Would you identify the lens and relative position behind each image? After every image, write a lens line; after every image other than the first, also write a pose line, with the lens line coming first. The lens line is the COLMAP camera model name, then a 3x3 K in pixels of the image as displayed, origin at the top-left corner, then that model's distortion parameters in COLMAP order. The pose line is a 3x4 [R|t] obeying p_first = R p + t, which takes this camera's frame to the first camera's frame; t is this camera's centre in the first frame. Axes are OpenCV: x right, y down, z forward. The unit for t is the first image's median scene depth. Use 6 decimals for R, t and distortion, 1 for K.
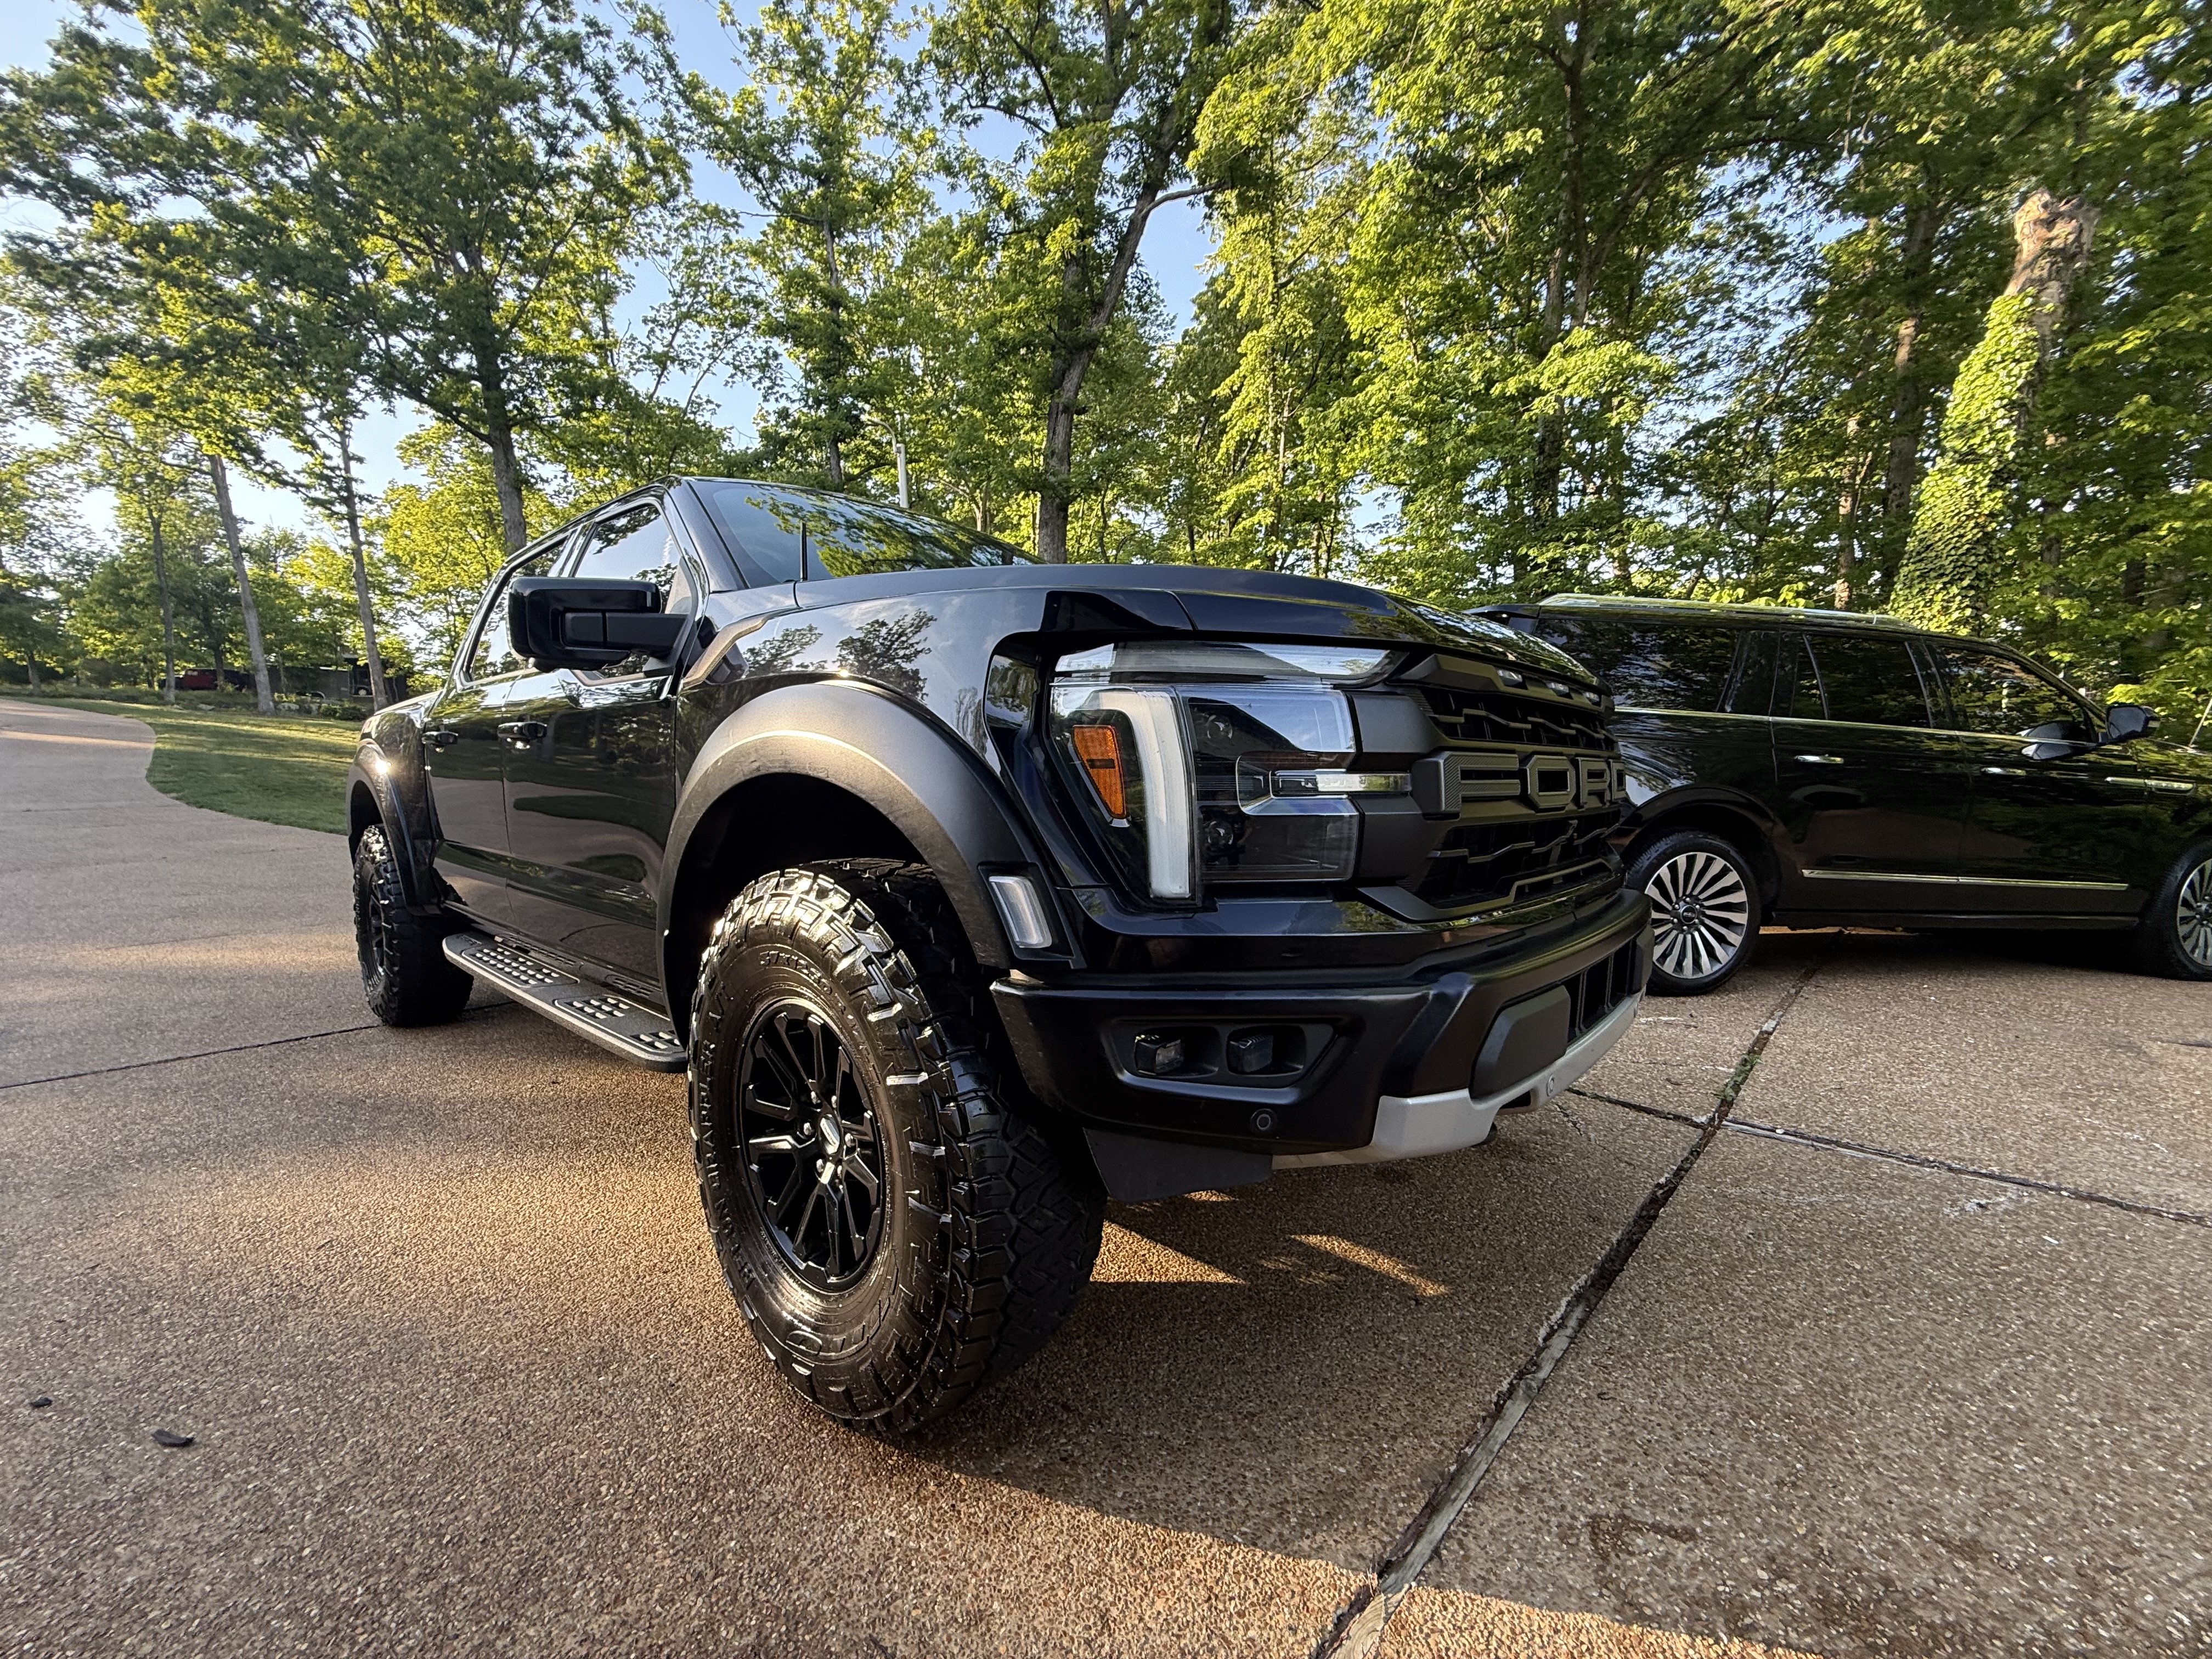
lens RADIAL K [[885.0, 0, 1106.0], [0, 885.0, 829.5], [0, 0, 1]] dist [-0.000929, 0.000507]
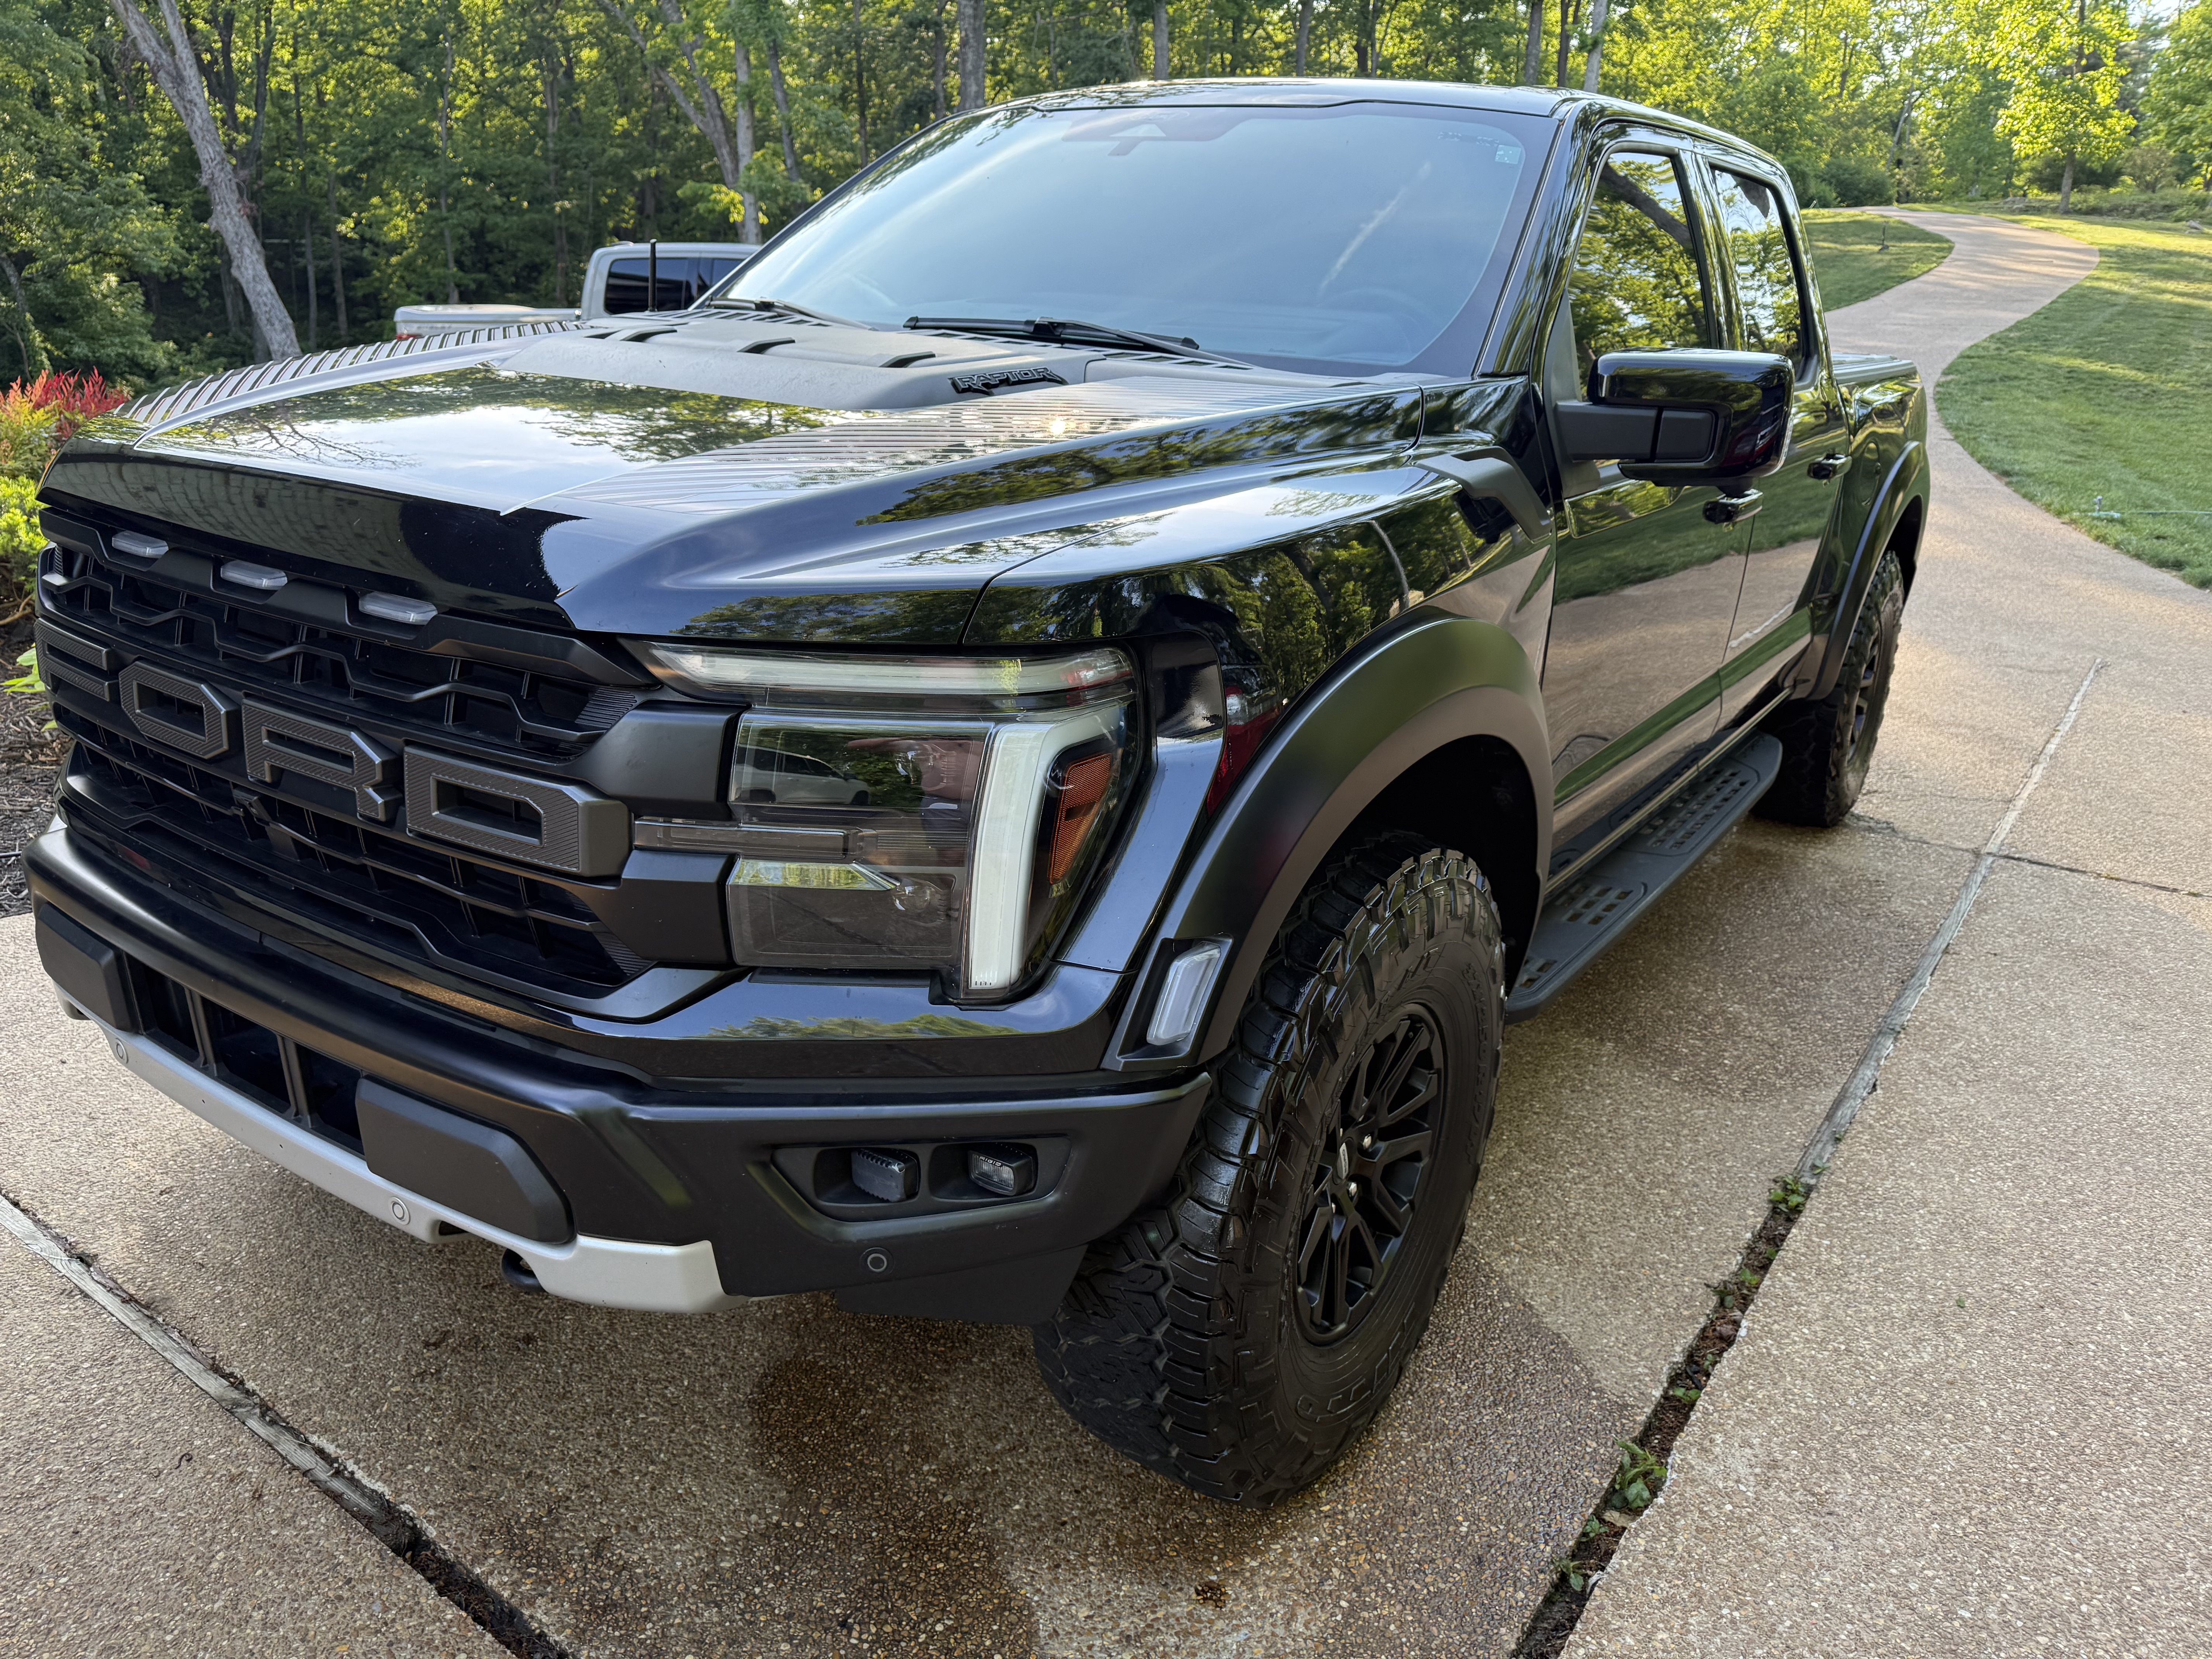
lens RADIAL K [[1587.0, 0, 1106.0], [0, 1587.0, 829.5], [0, 0, 1]] dist [0.005464, -0.006026]
pose [[0.125222, 0.337734, -0.932875, 0.085836], [-0.104253, 0.939550, 0.326156, -0.024419], [0.986636, 0.056413, 0.152862, 0.071761]]
